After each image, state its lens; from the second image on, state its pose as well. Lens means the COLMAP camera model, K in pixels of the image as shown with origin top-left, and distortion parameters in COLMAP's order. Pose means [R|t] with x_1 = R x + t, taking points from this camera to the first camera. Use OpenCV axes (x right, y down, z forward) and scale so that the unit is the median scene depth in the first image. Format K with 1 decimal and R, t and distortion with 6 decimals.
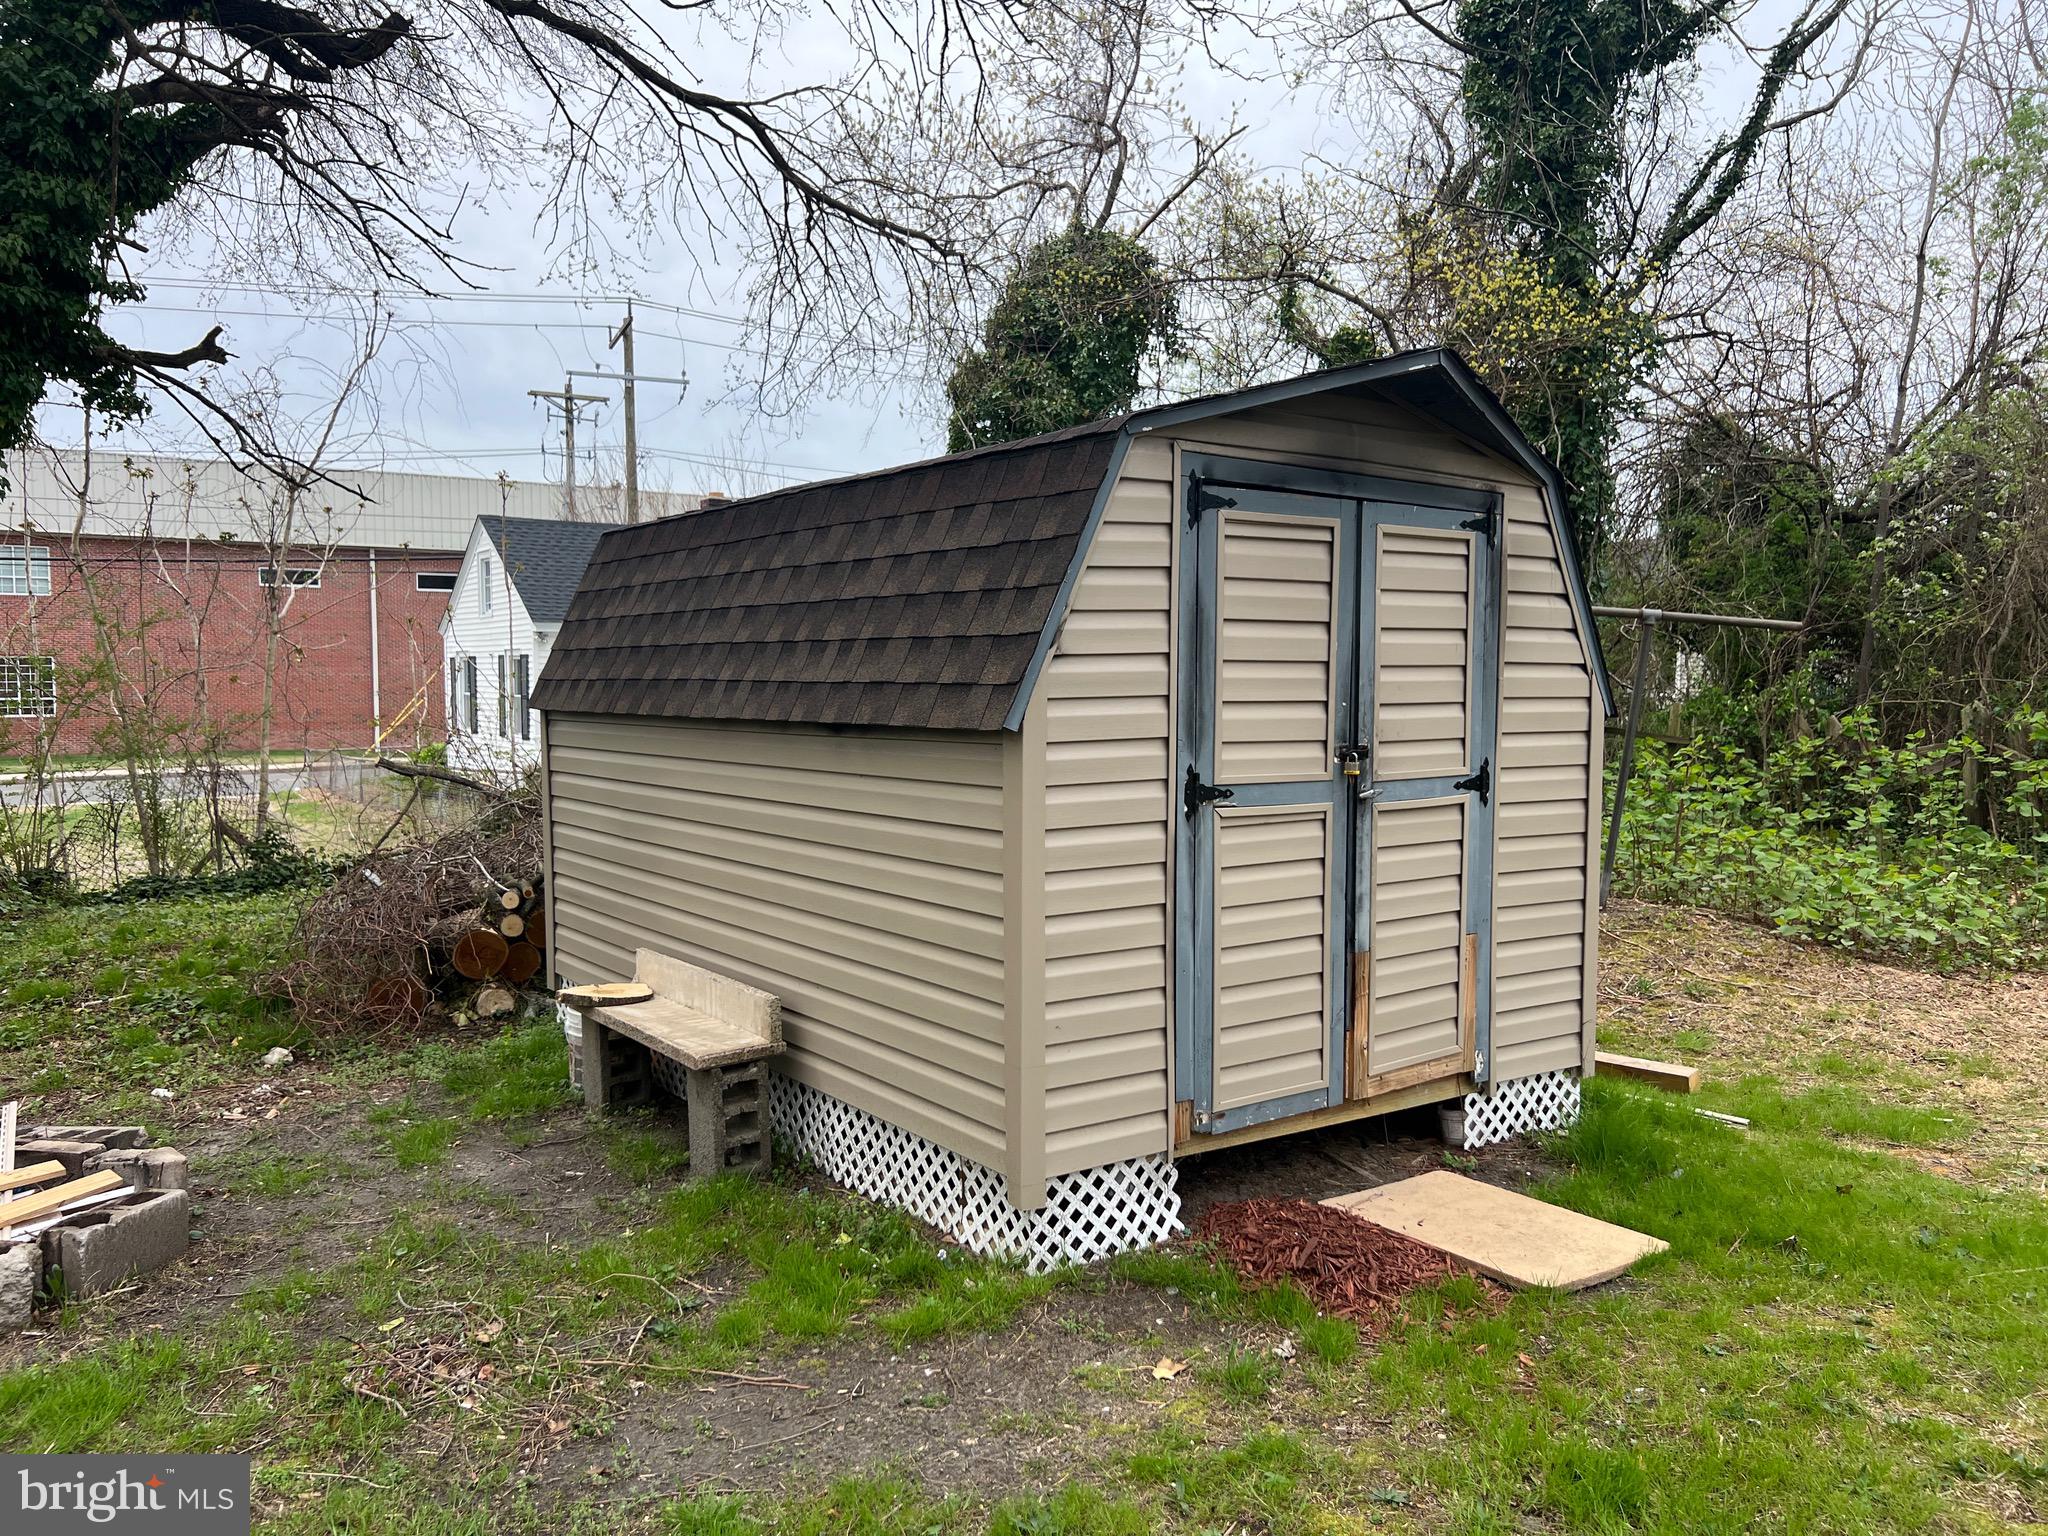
lens RADIAL K [[1531.3, 0, 1021.6], [0, 1531.3, 768.9], [0, 0, 1]] dist [0.039959, -0.000147]
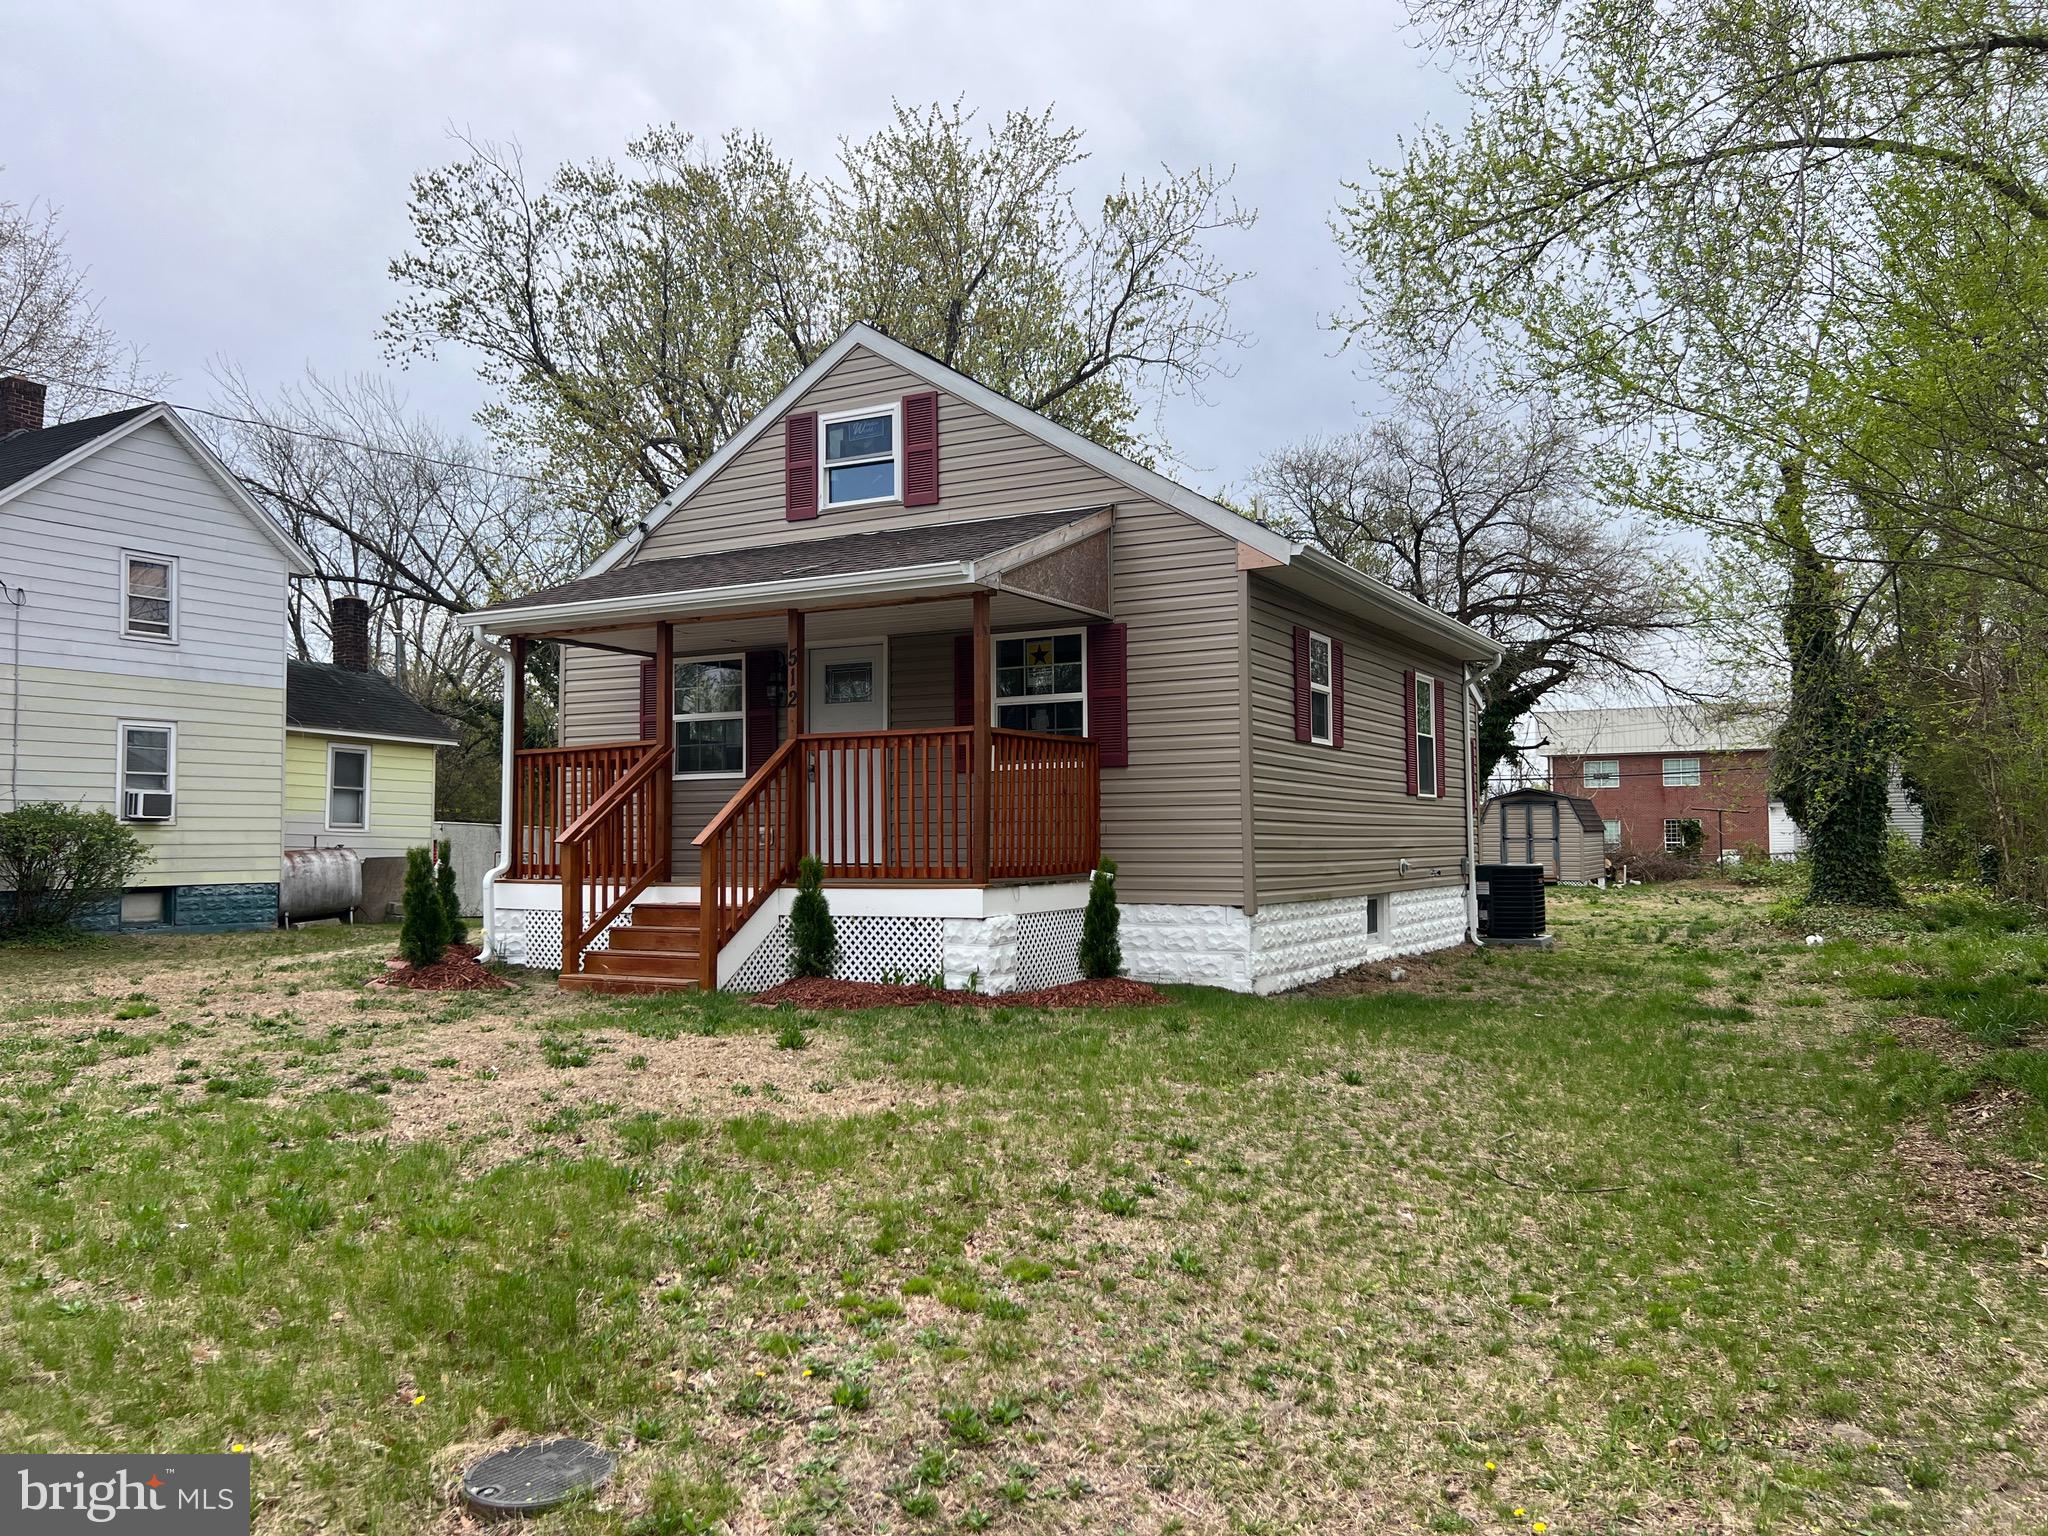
lens RADIAL K [[1531.3, 0, 1017.9], [0, 1531.3, 756.1], [0, 0, 1]] dist [0.039959, -0.000147]
pose [[0.451238, -0.046046, -0.891215, 5.844665], [-0.056601, 0.995180, -0.080076, 0.354297], [0.890607, 0.086577, 0.446457, -4.730540]]
